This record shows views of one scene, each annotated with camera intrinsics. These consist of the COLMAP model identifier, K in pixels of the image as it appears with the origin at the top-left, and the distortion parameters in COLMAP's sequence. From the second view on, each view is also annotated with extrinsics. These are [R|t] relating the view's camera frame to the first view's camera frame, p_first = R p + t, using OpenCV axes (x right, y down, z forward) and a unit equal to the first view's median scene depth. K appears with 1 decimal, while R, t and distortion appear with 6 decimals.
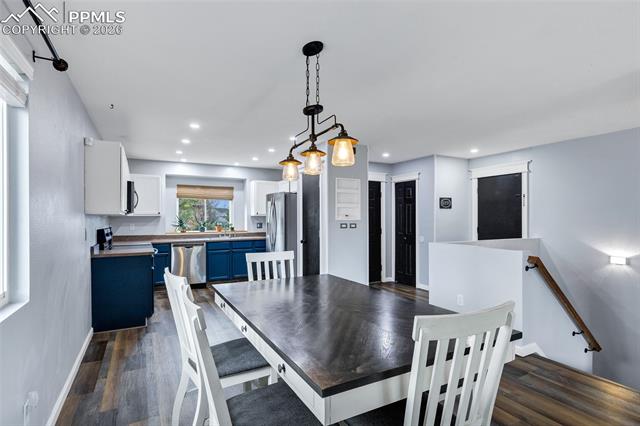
lens RADIAL K [[321.1, 0, 322.6], [0, 321.1, 217.9], [0, 0, 1]] dist [0.002747, -0.001455]
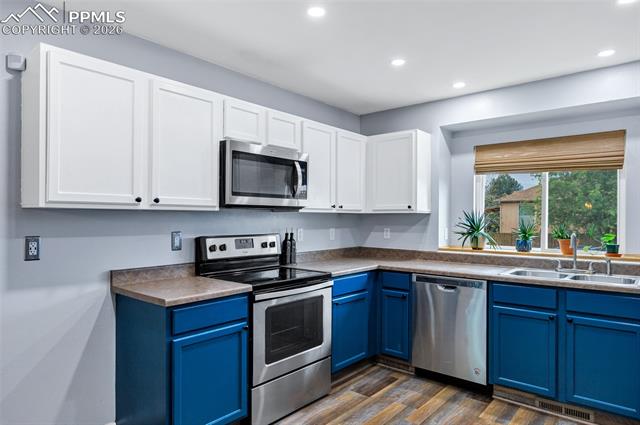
lens RADIAL K [[402.2, 0, 321.1], [0, 402.2, 220.9], [0, 0, 1]] dist [0.004704, -0.002036]
pose [[0.360263, 0.011209, -0.932783, 0.012457], [-0.003309, 0.999937, 0.010738, -0.000304], [0.932845, -0.000782, 0.360278, 0.595019]]
